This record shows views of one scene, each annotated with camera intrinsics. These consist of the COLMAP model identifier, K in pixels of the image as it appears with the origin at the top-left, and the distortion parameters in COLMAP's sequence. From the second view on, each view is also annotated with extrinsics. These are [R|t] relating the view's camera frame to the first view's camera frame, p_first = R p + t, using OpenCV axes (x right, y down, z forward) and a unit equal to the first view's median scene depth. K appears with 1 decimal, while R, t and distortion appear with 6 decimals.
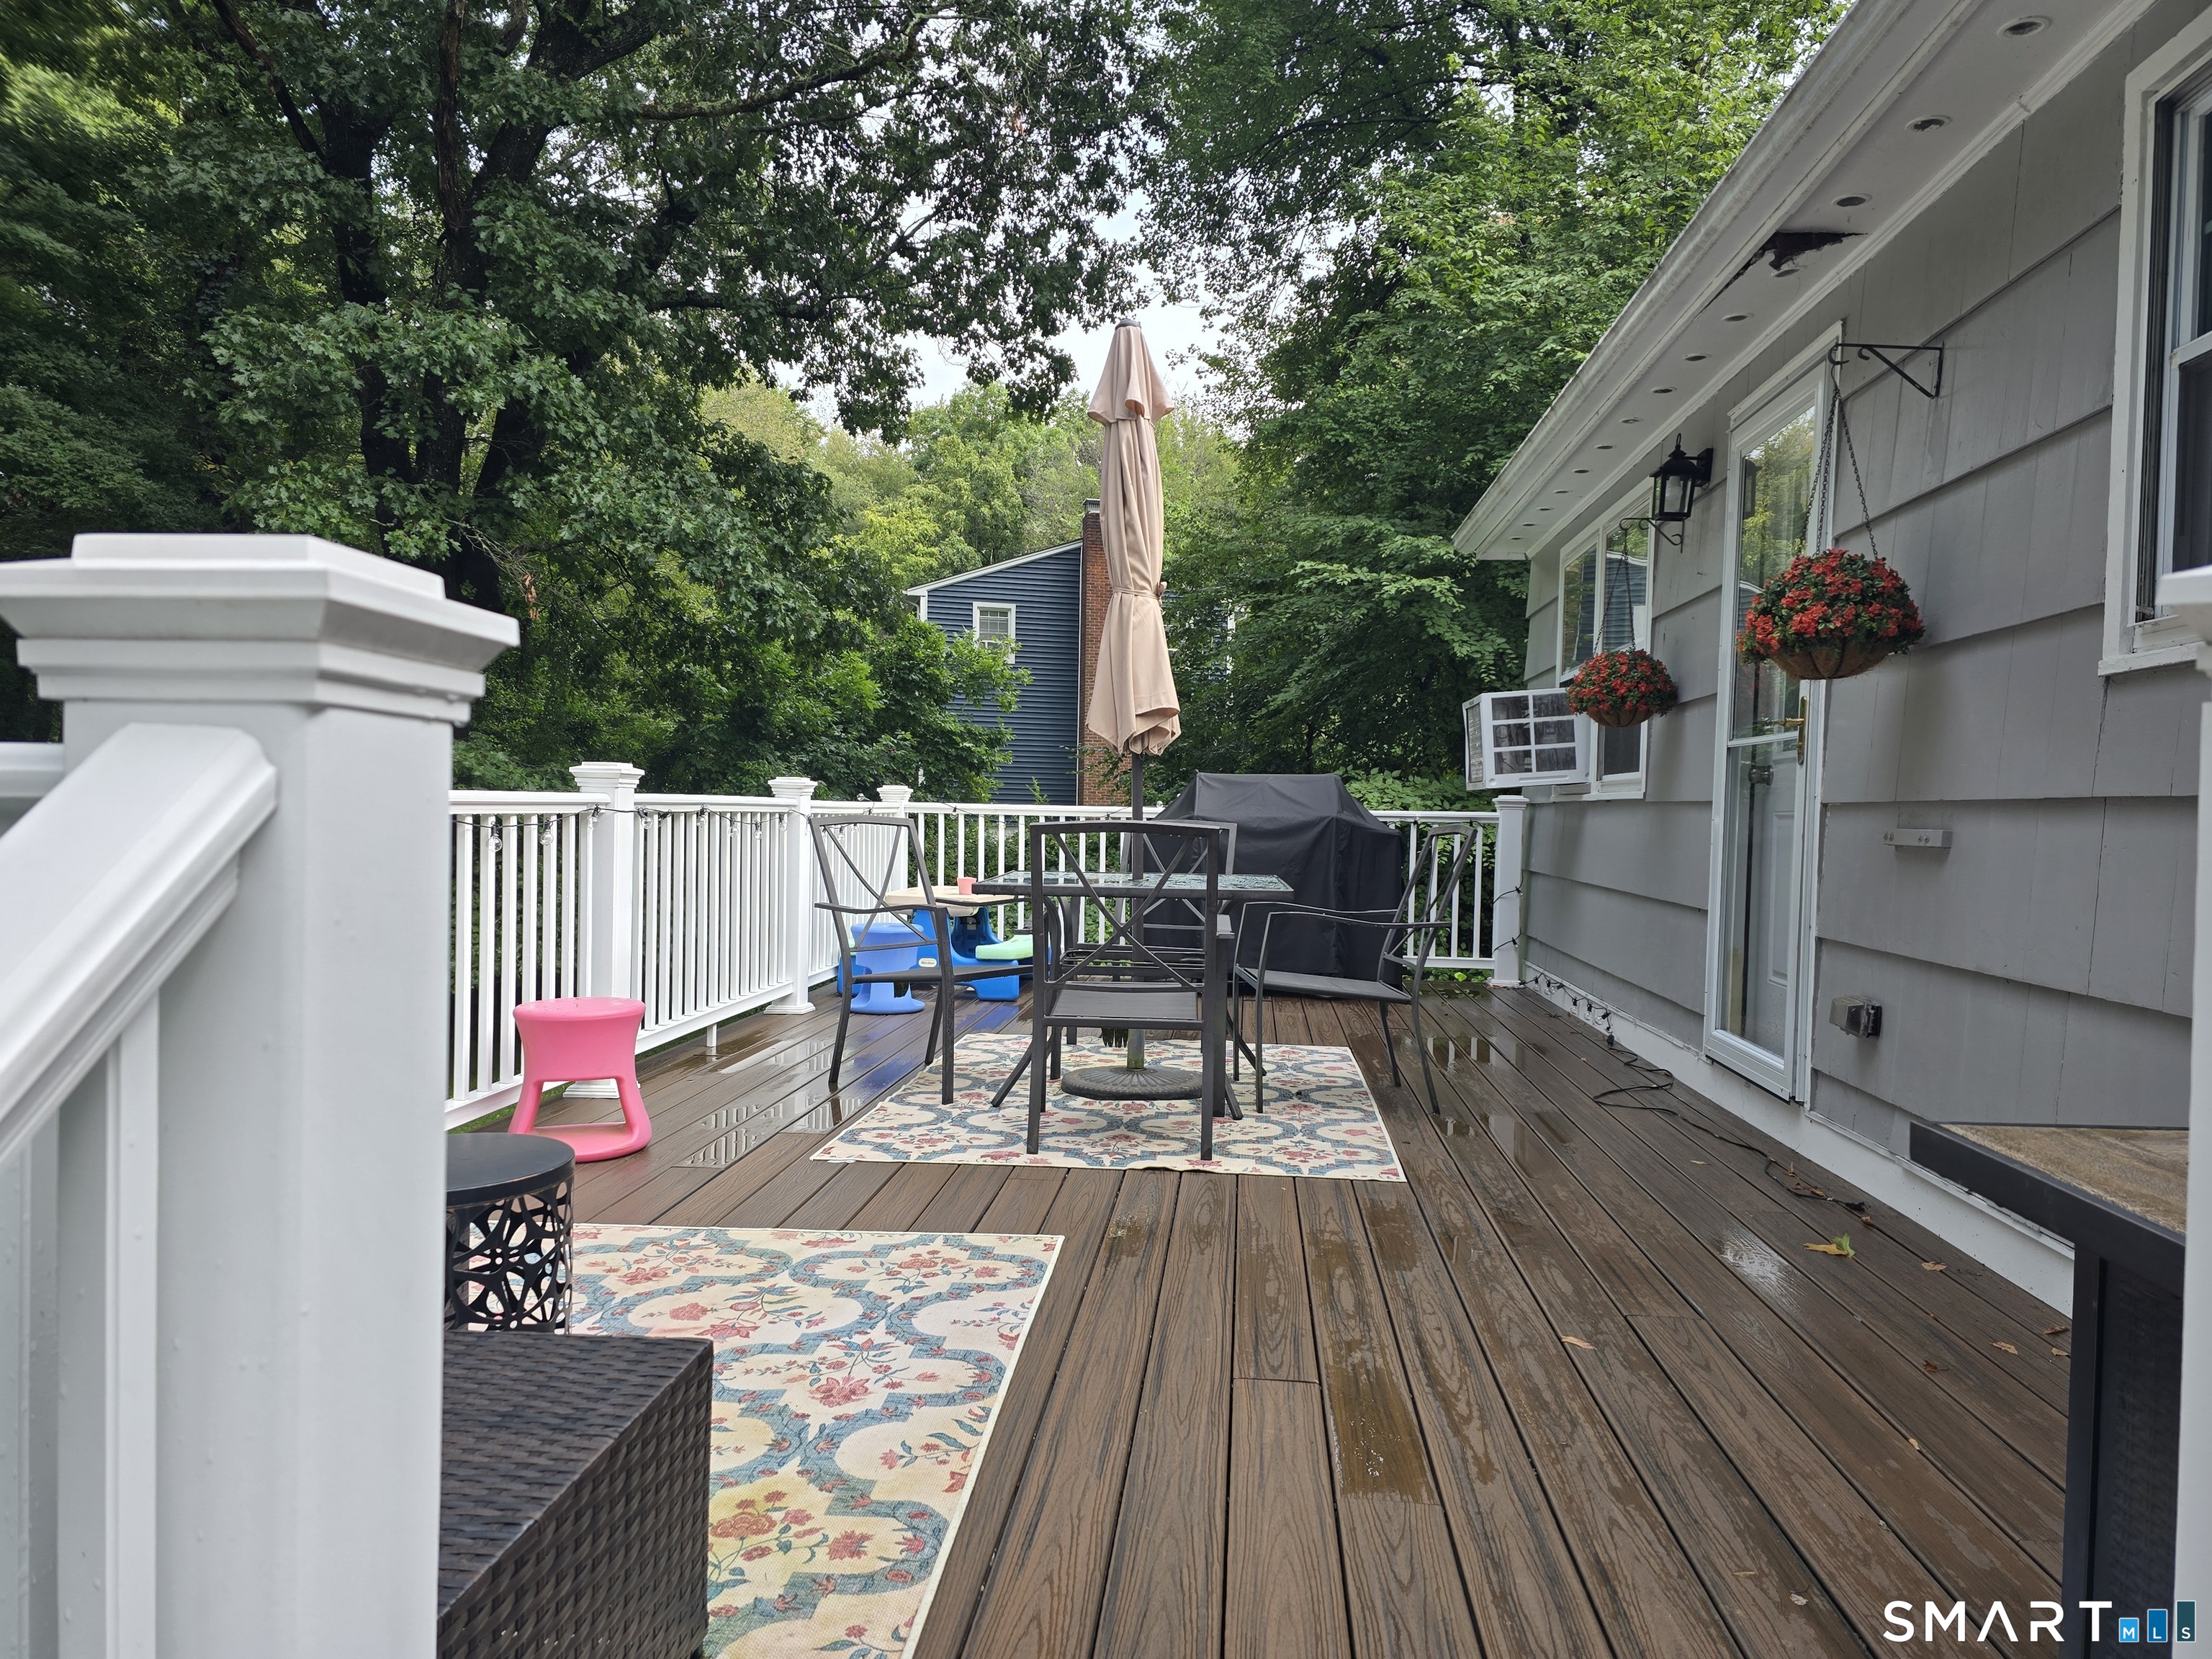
lens RADIAL K [[1467.5, 0, 1102.3], [0, 1467.5, 869.8], [0, 0, 1]] dist [0.082502, -0.073987]
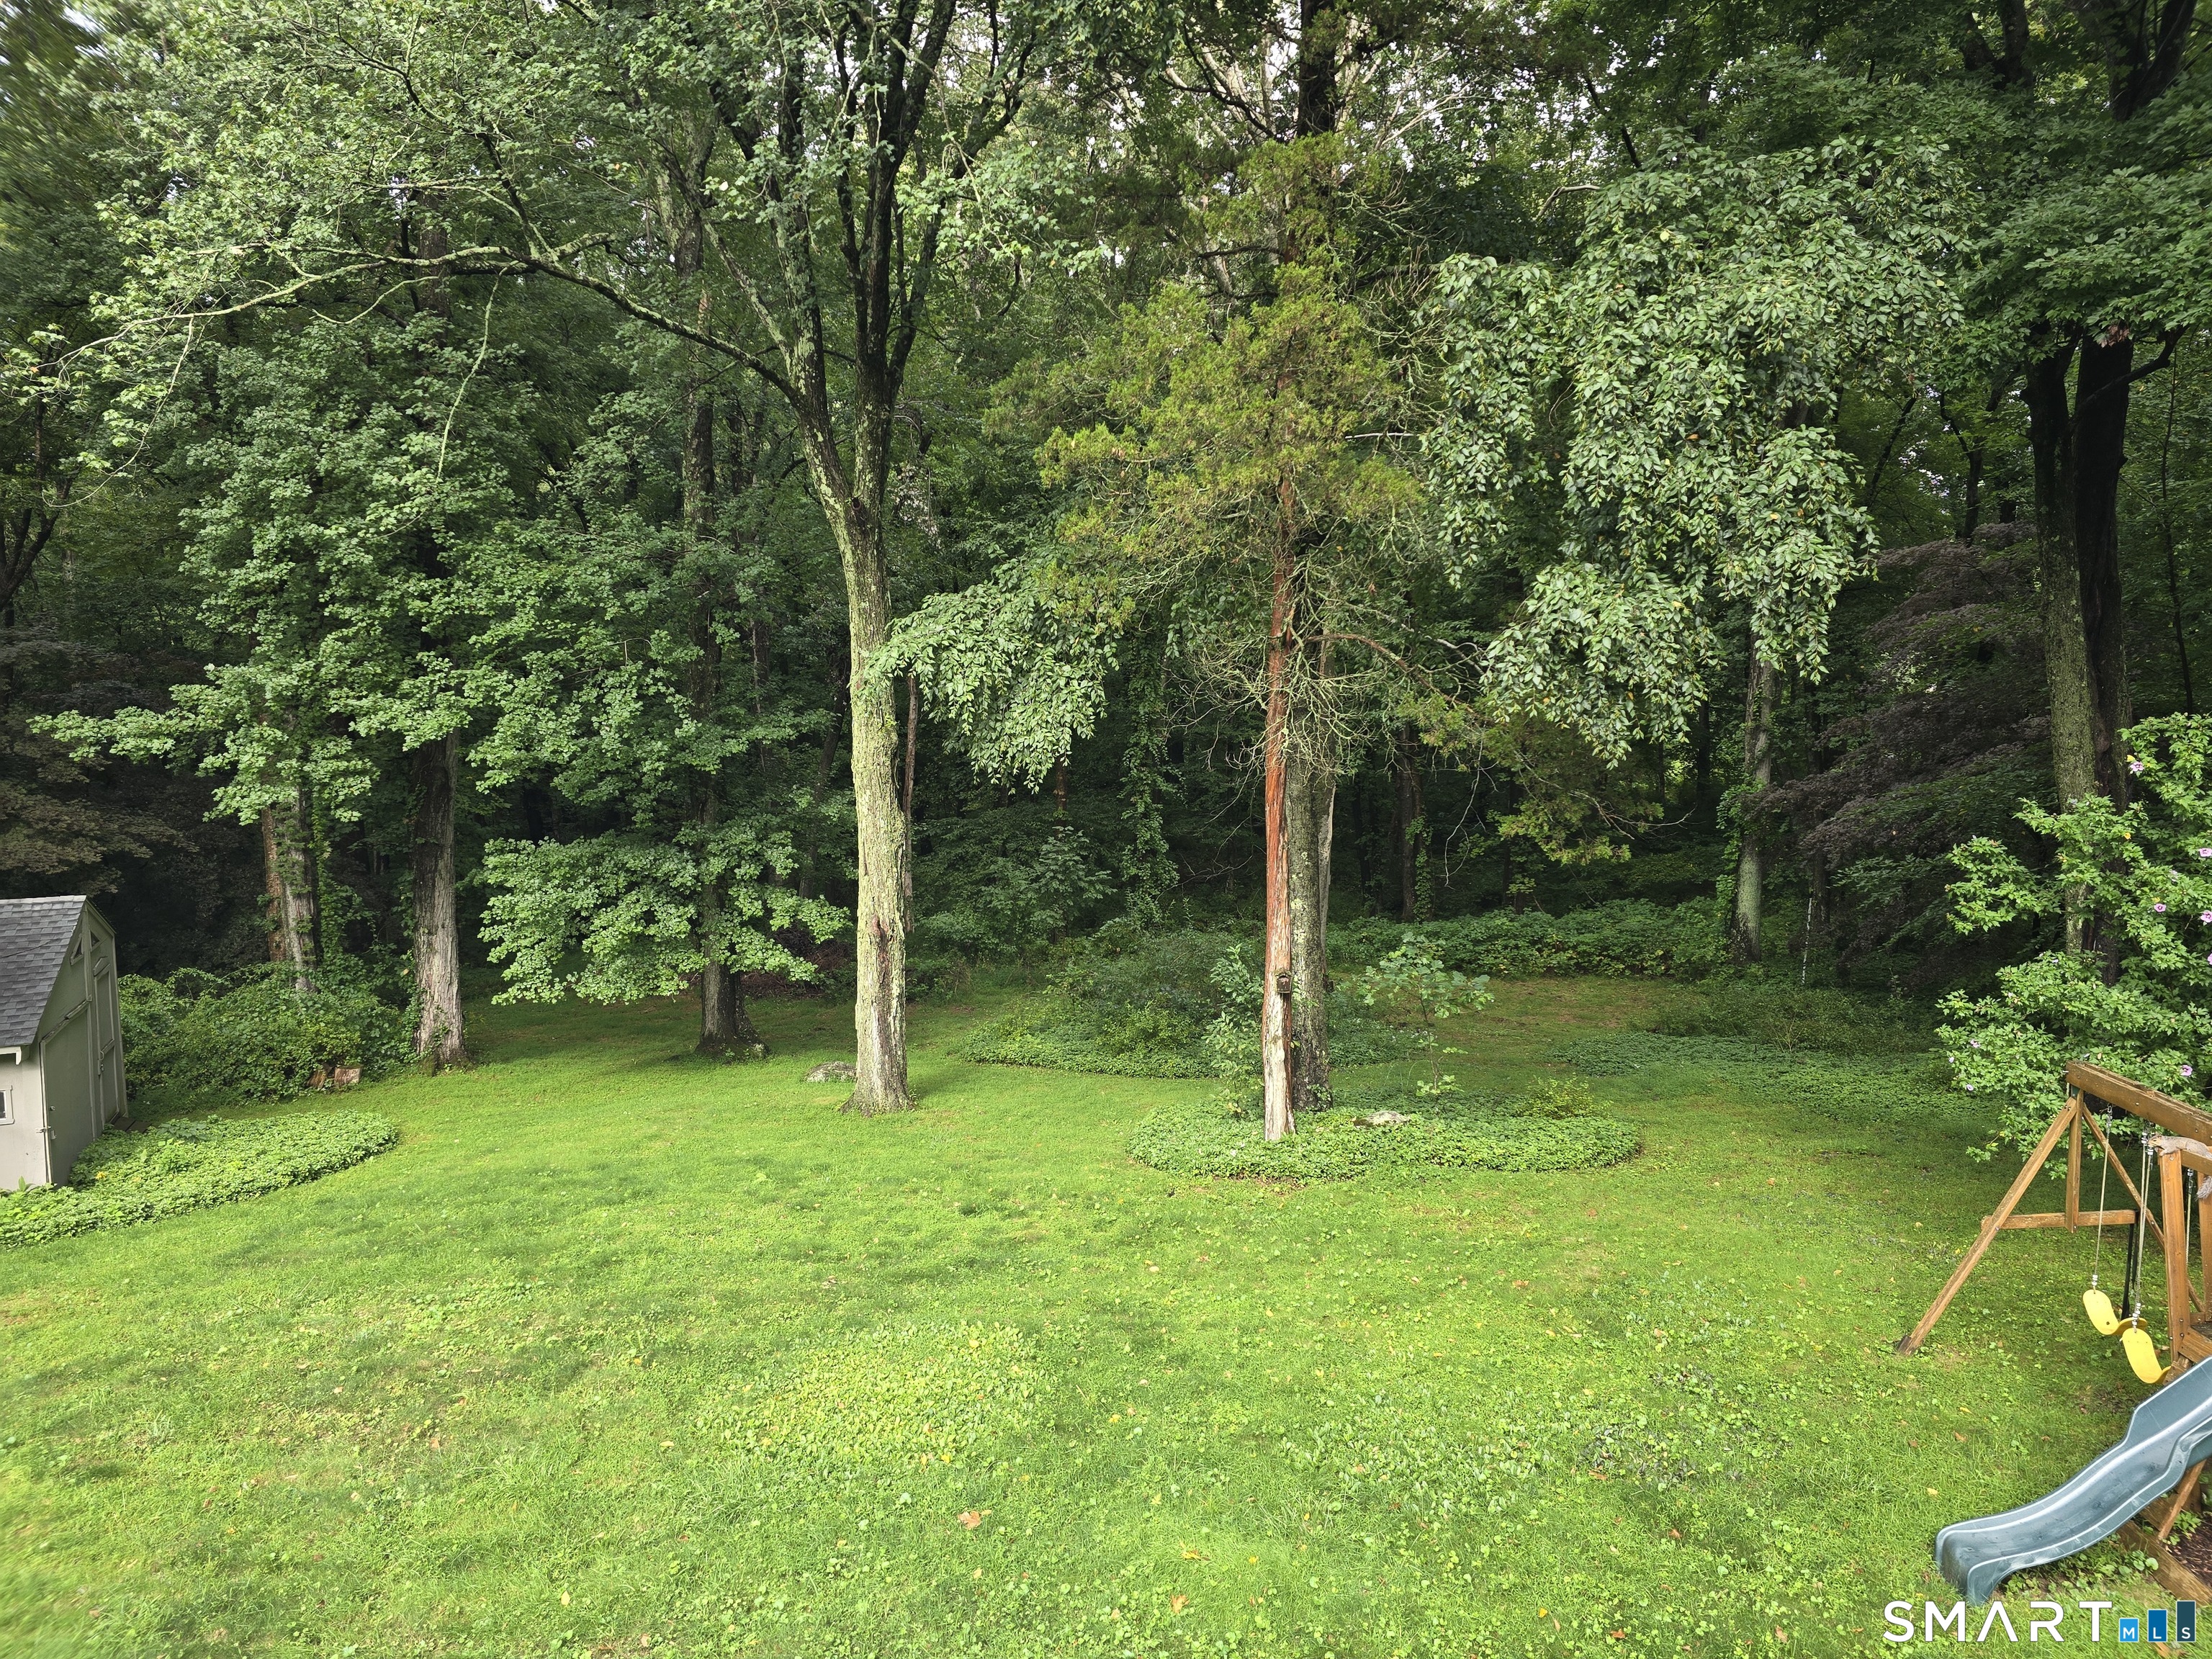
lens RADIAL K [[1467.5, 0, 1098.4], [0, 1467.5, 843.1], [0, 0, 1]] dist [0.082502, -0.073987]
pose [[0.027923, 0.086343, -0.995874, -0.029667], [-0.029515, 0.995899, 0.085517, -0.057836], [0.999174, 0.027005, 0.030357, 0.496534]]
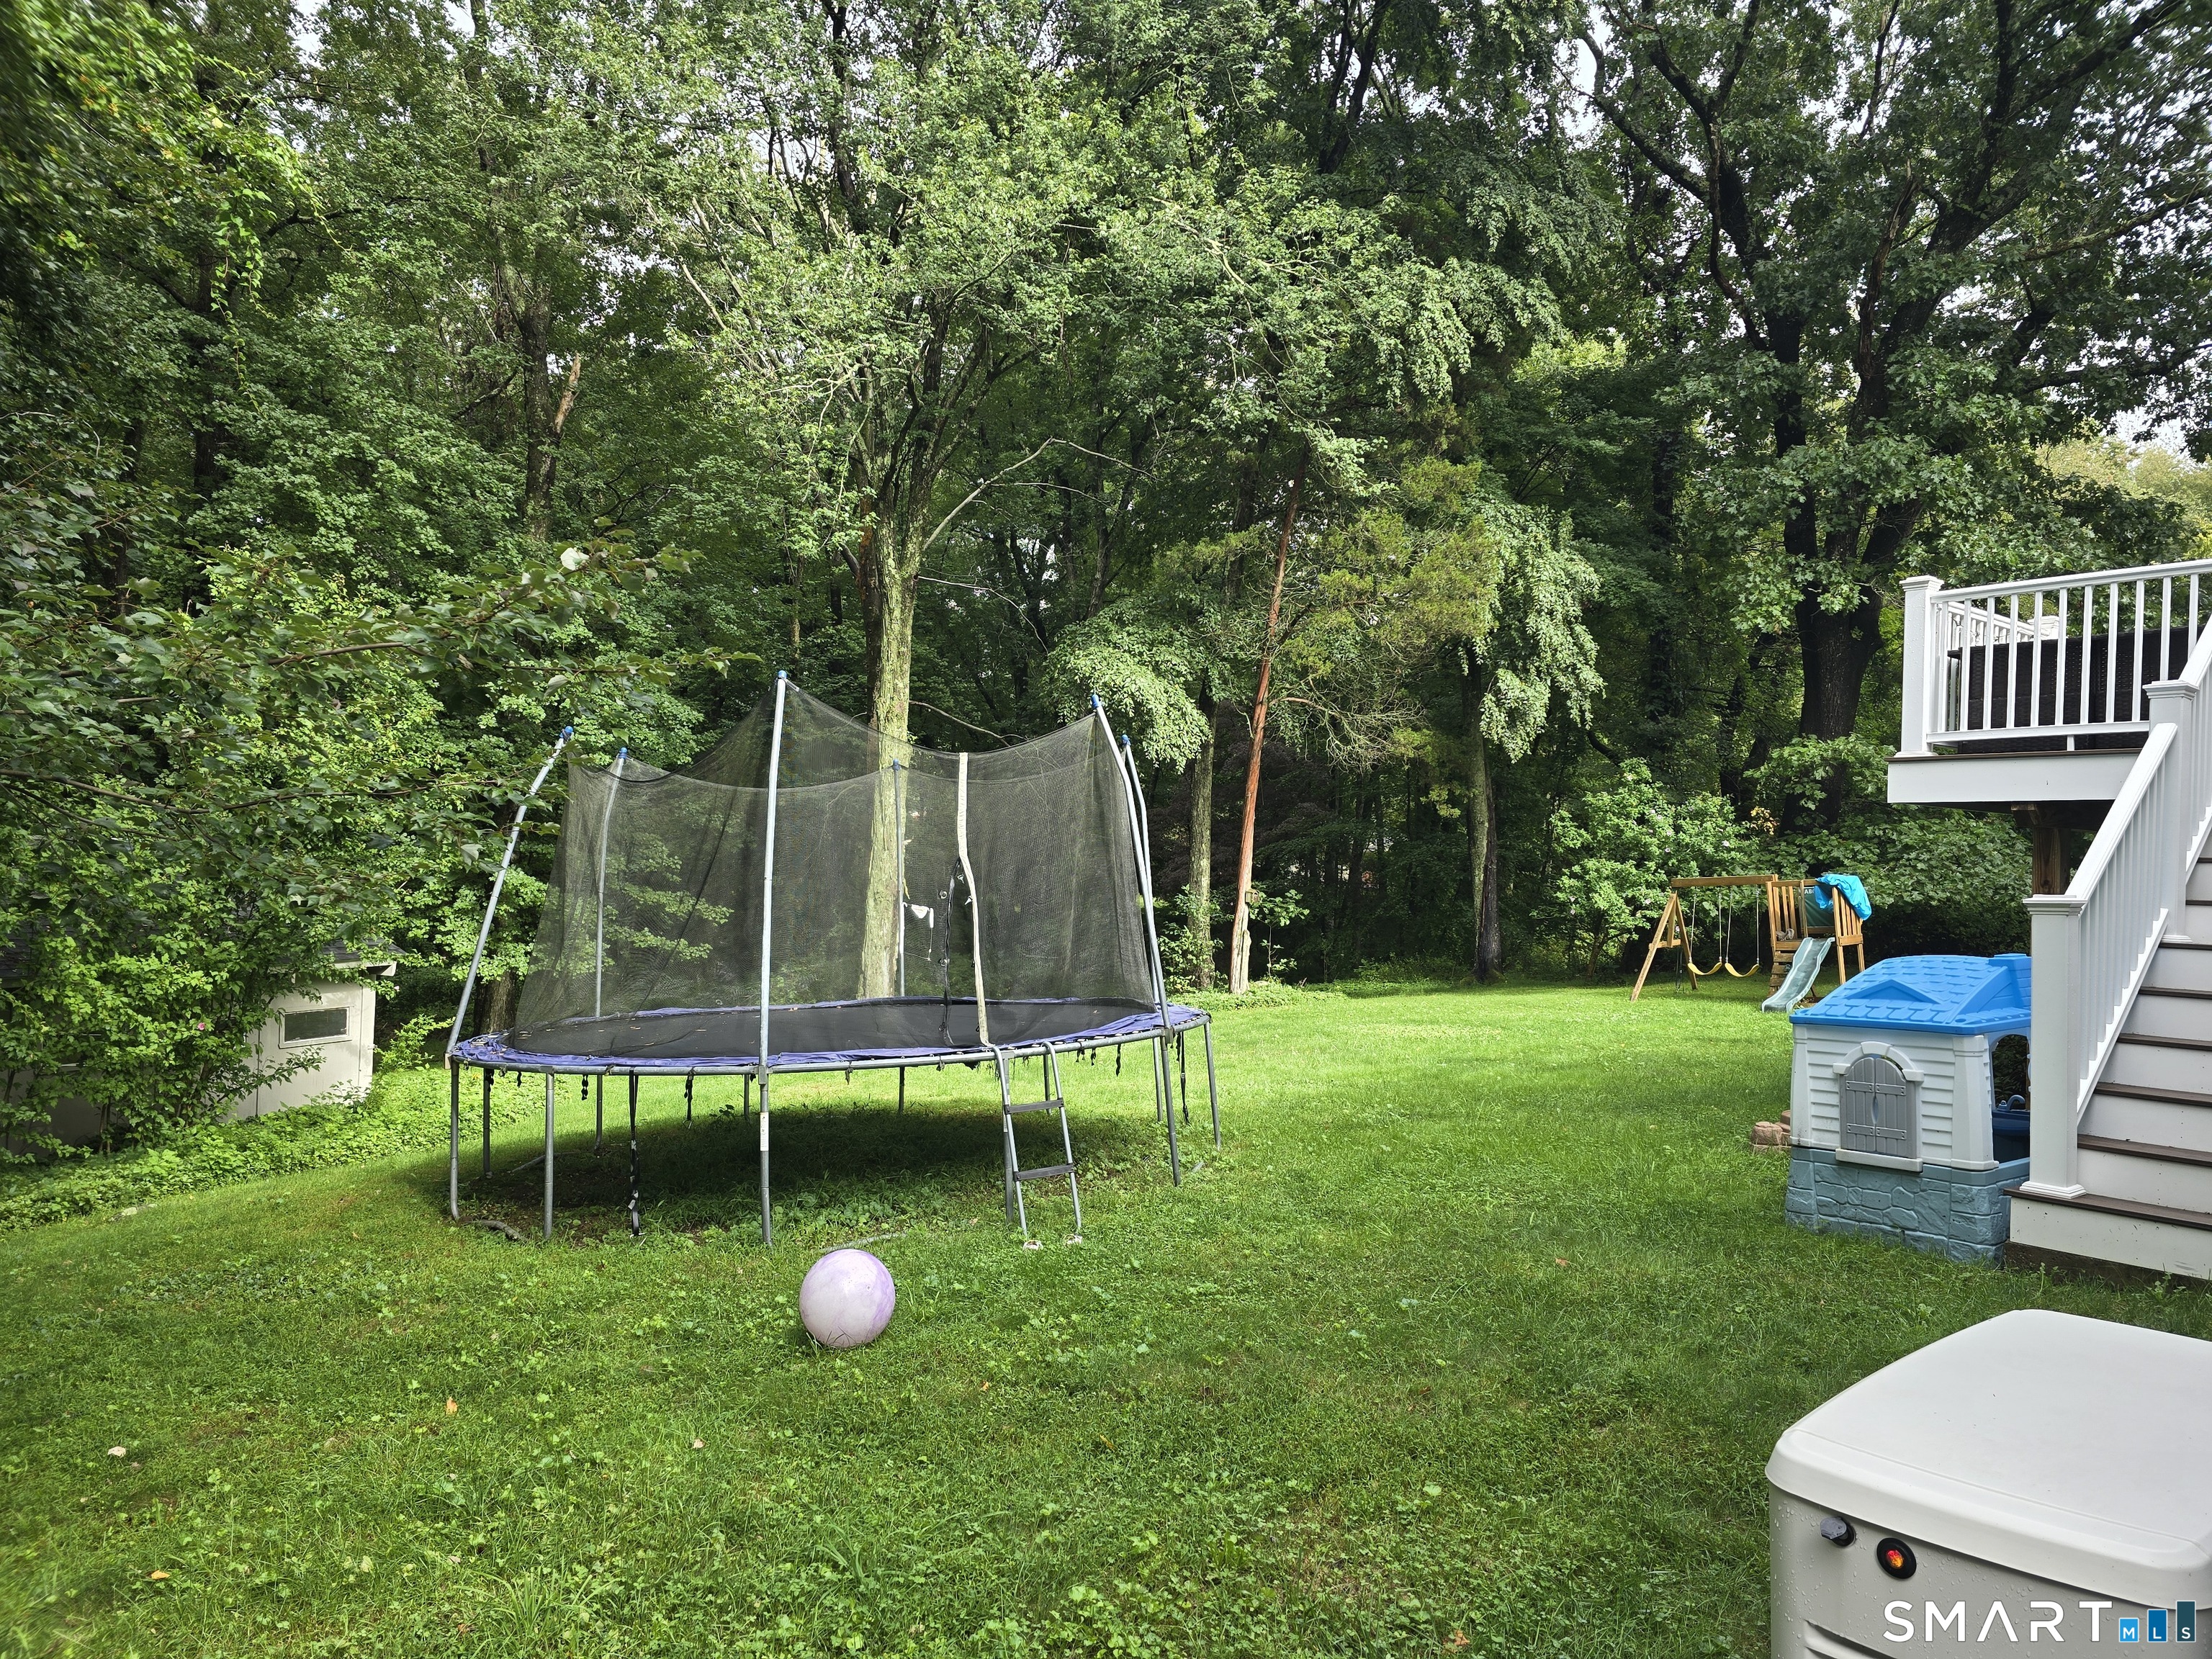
lens RADIAL K [[1467.5, 0, 1099.4], [0, 1467.5, 855.7], [0, 0, 1]] dist [0.082502, -0.073987]
pose [[0.712731, 0.001723, -0.701436, 0.041600], [-0.045512, 0.998003, -0.043794, 0.118731], [0.699960, 0.063137, 0.711386, -0.496445]]
